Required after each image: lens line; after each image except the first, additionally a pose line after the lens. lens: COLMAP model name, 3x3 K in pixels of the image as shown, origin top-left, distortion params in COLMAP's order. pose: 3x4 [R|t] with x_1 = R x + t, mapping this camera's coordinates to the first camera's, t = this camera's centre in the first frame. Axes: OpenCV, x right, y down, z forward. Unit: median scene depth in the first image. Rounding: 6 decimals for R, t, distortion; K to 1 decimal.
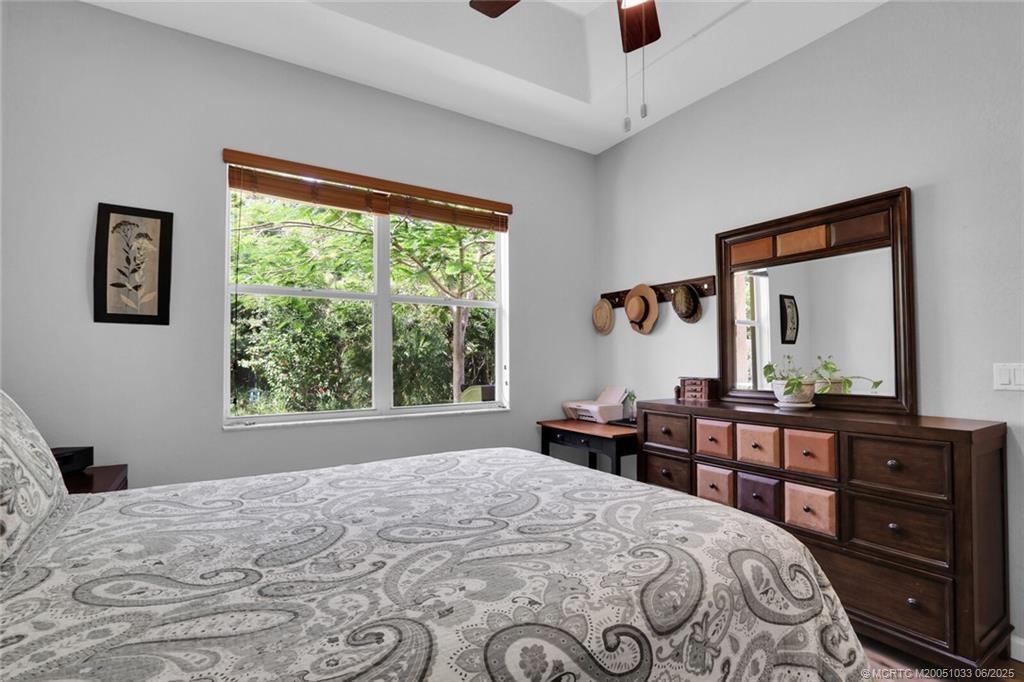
lens RADIAL K [[489.2, 0, 522.7], [0, 489.2, 348.5], [0, 0, 1]] dist [-0.018770, 0.004708]
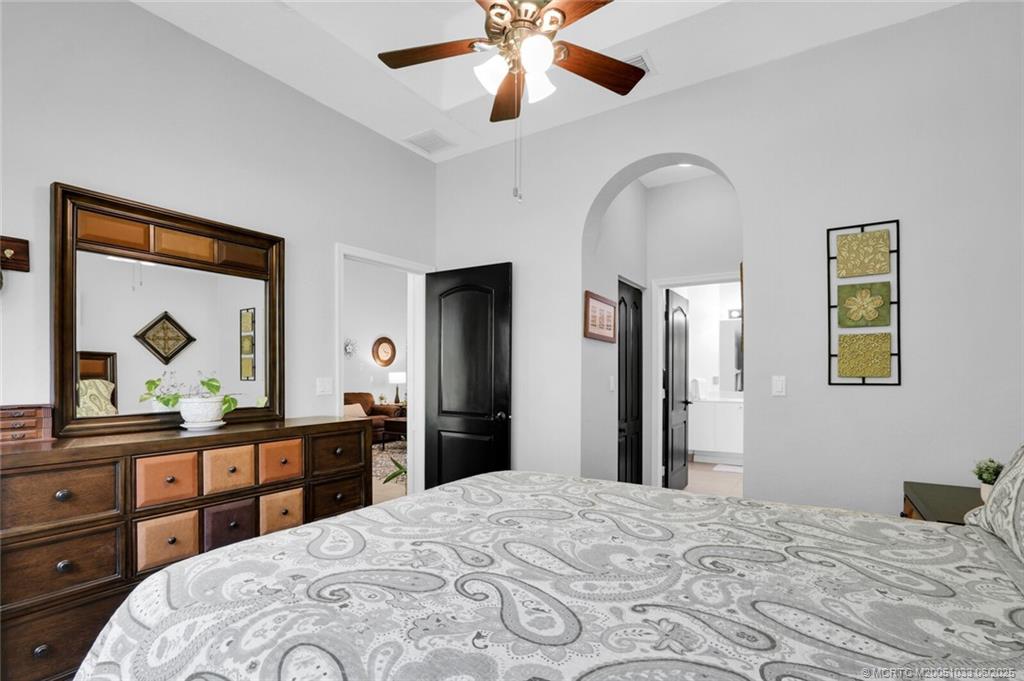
lens RADIAL K [[489.2, 0, 515.0], [0, 489.2, 339.1], [0, 0, 1]] dist [-0.018770, 0.004708]
pose [[-0.420799, 0.067876, 0.904611, -0.697336], [-0.018894, 0.996325, -0.083546, 0.024411], [-0.906957, -0.052248, -0.417970, 1.077873]]
